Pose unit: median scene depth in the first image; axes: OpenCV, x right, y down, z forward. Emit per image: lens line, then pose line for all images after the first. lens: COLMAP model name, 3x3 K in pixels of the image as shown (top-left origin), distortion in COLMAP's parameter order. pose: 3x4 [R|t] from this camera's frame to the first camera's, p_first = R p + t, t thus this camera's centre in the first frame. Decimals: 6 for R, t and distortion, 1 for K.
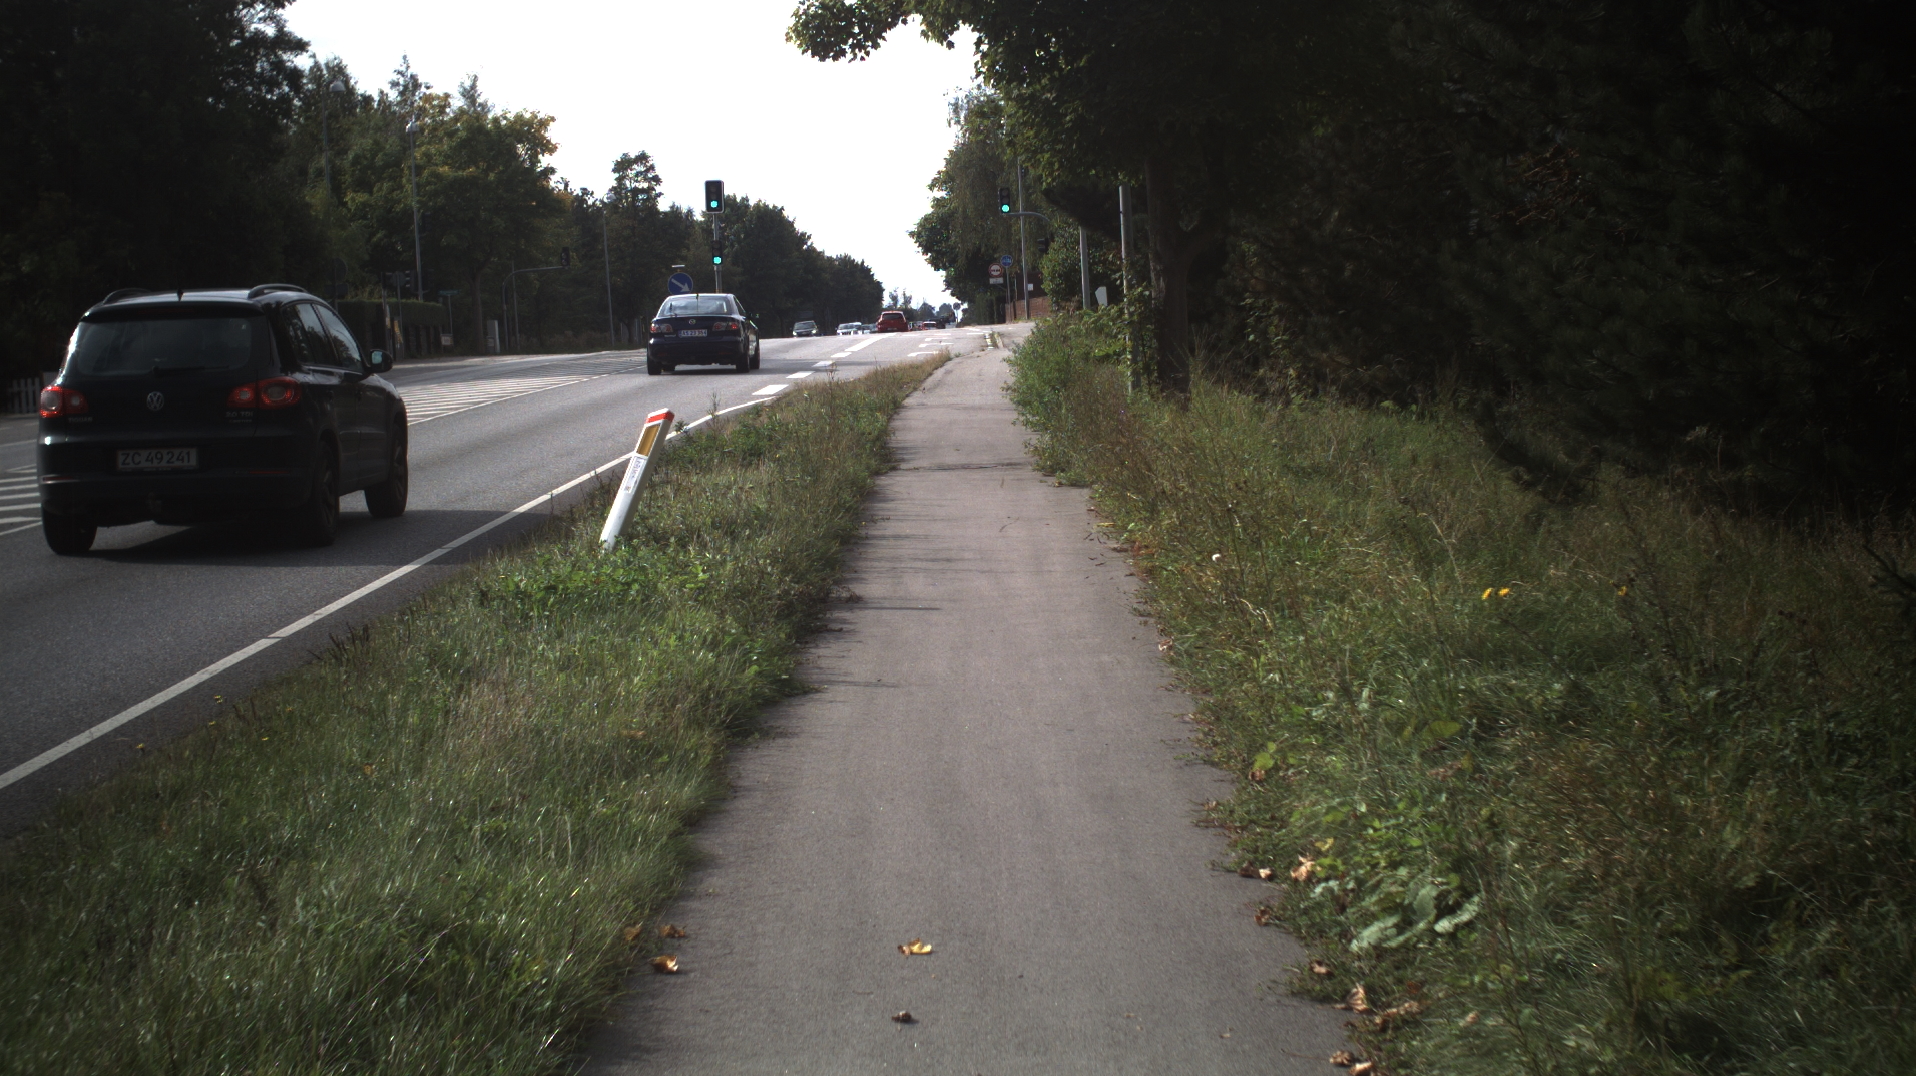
lens RADIAL K [[3663.6, 0, 958.0], [0, 3663.6, 538.0], [0, 0, 1]] dist [-0.221804, 0.031231]
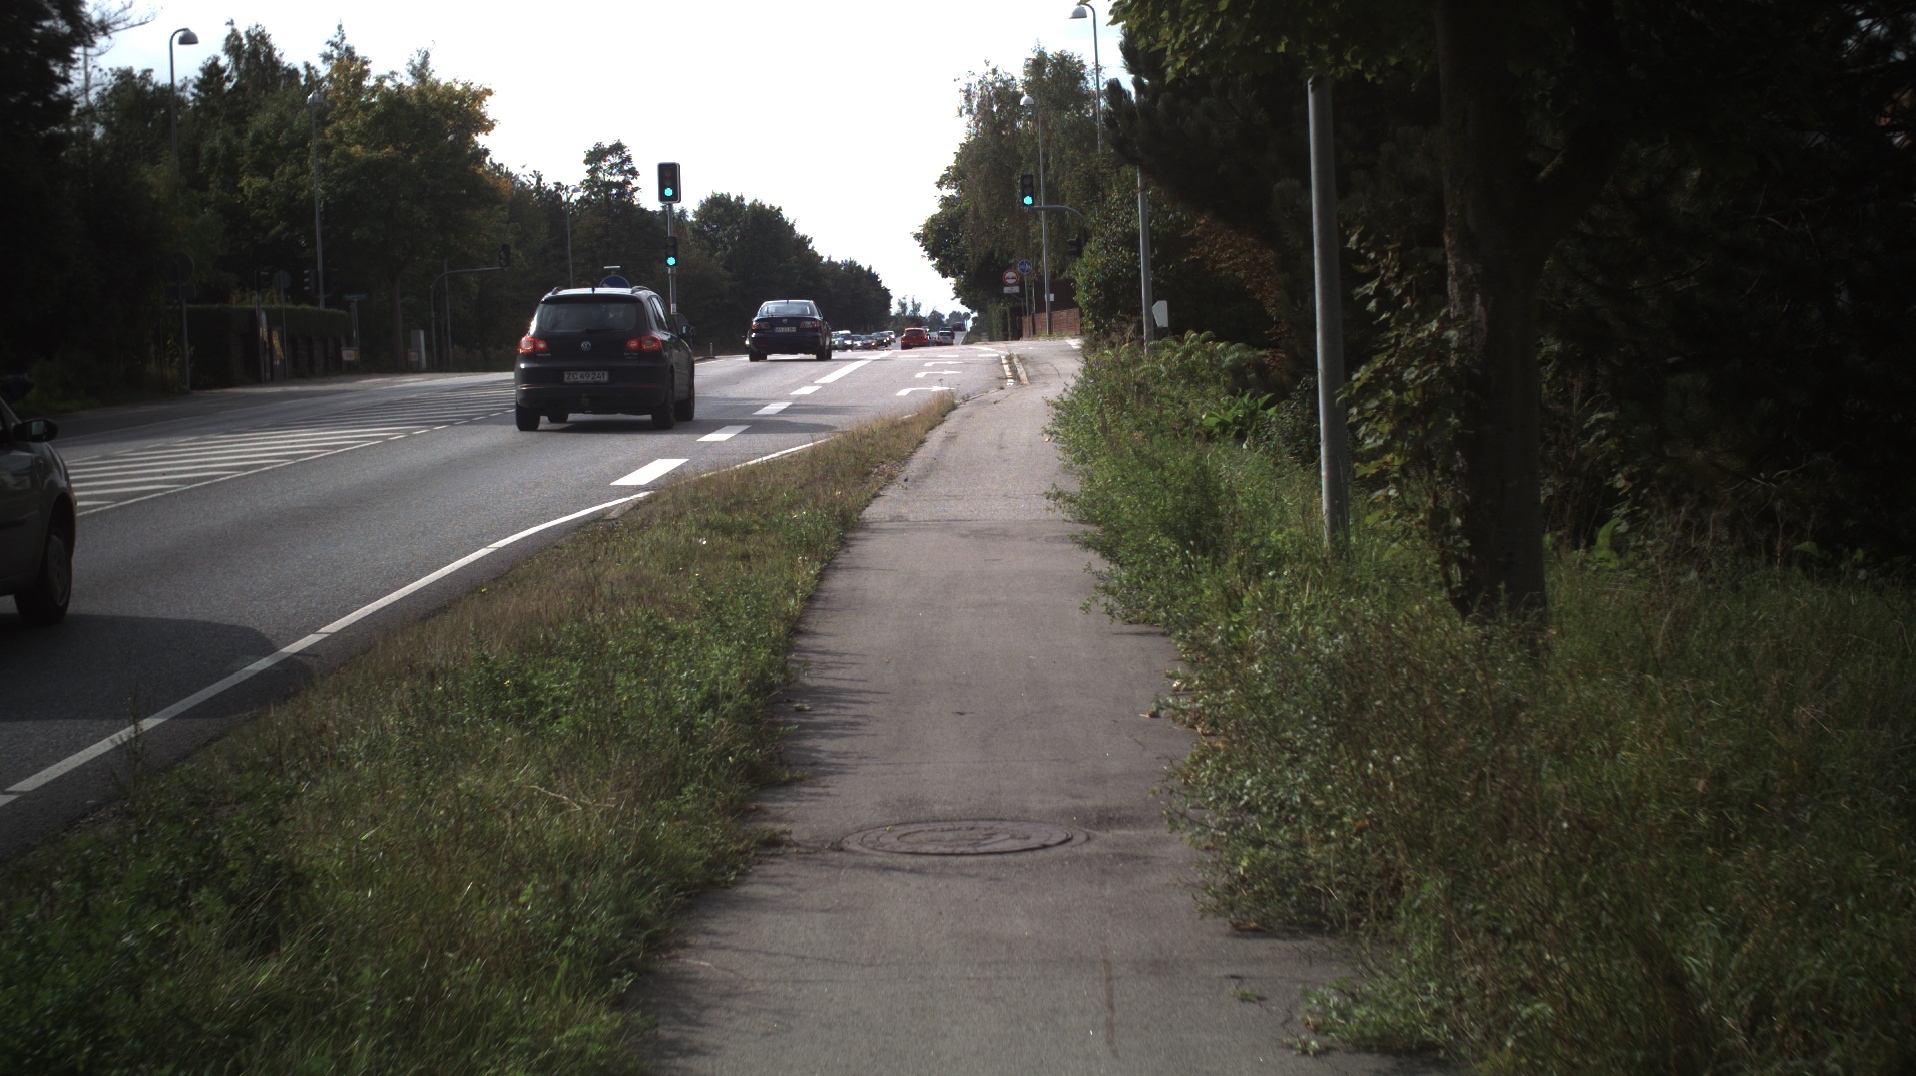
lens RADIAL K [[3663.6, 0, 958.0], [0, 3663.6, 538.0], [0, 0, 1]] dist [-0.221804, 0.031231]
pose [[0.999929, 0.011719, -0.001988, 0.000049], [-0.011723, 0.999929, -0.002076, -0.008322], [0.001963, 0.002099, 0.999996, 0.116010]]
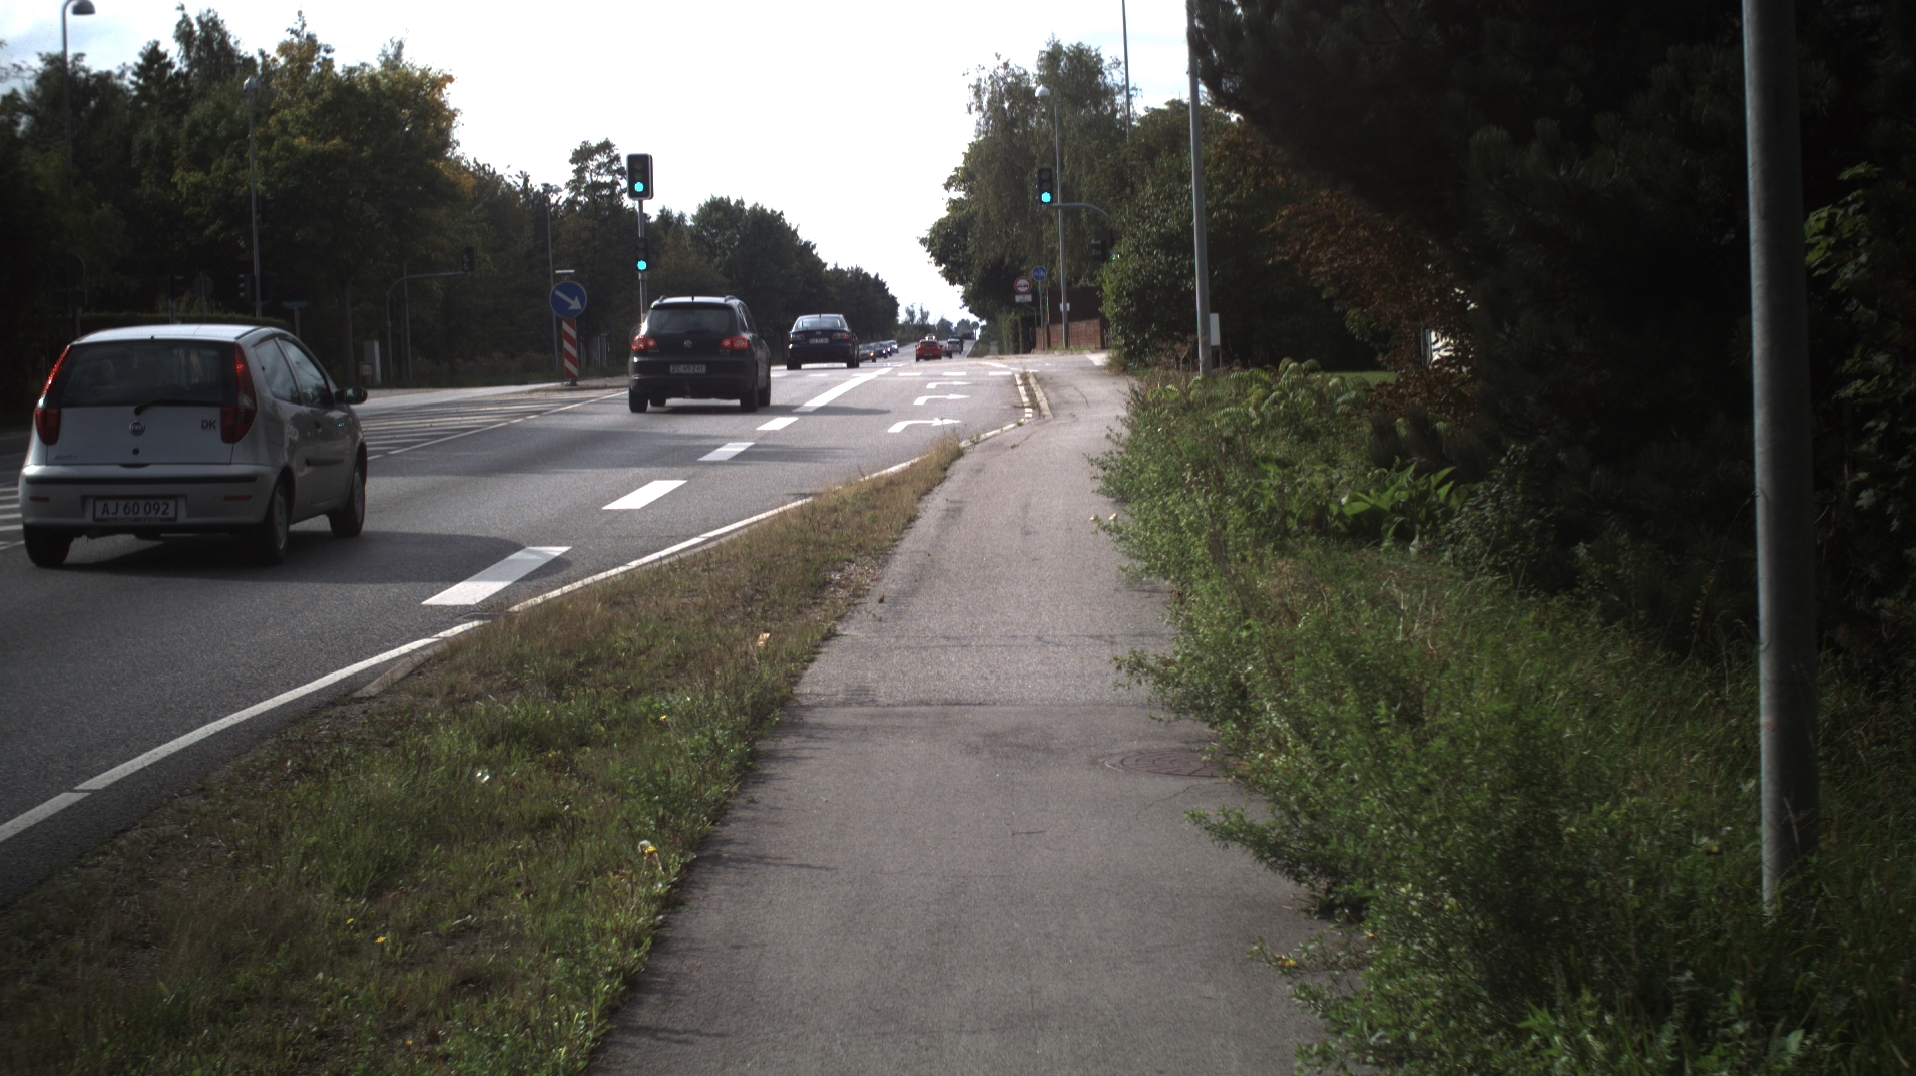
lens RADIAL K [[3663.6, 0, 958.0], [0, 3663.6, 538.0], [0, 0, 1]] dist [-0.221804, 0.031231]
pose [[0.999873, 0.015378, -0.004124, -0.000039], [-0.015395, 0.999873, -0.004211, -0.012529], [0.004059, 0.004274, 0.999983, 0.174397]]
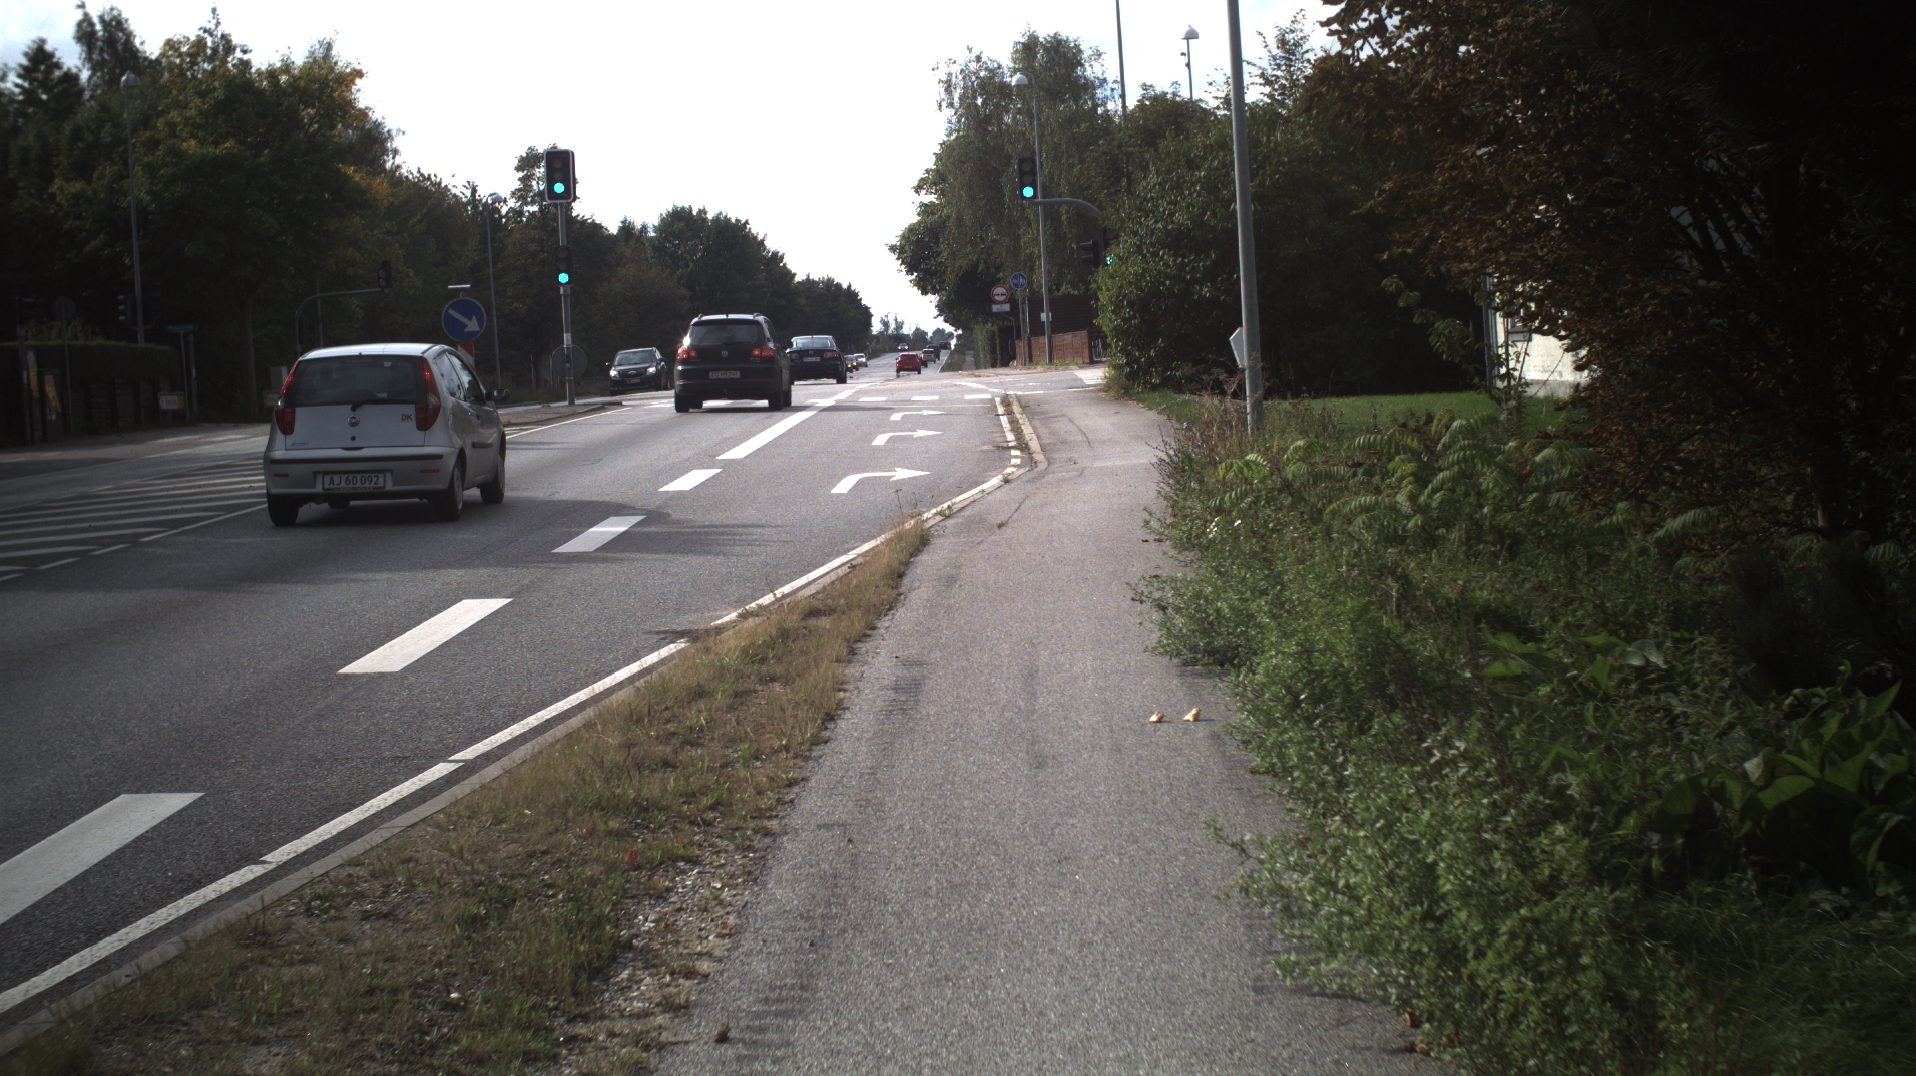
lens RADIAL K [[3663.6, 0, 958.0], [0, 3663.6, 538.0], [0, 0, 1]] dist [-0.221804, 0.031231]
pose [[0.999998, 0.000374, 0.001708, 0.000202], [-0.000363, 0.999978, -0.006635, -0.016912], [-0.001711, 0.006634, 0.999977, 0.232350]]
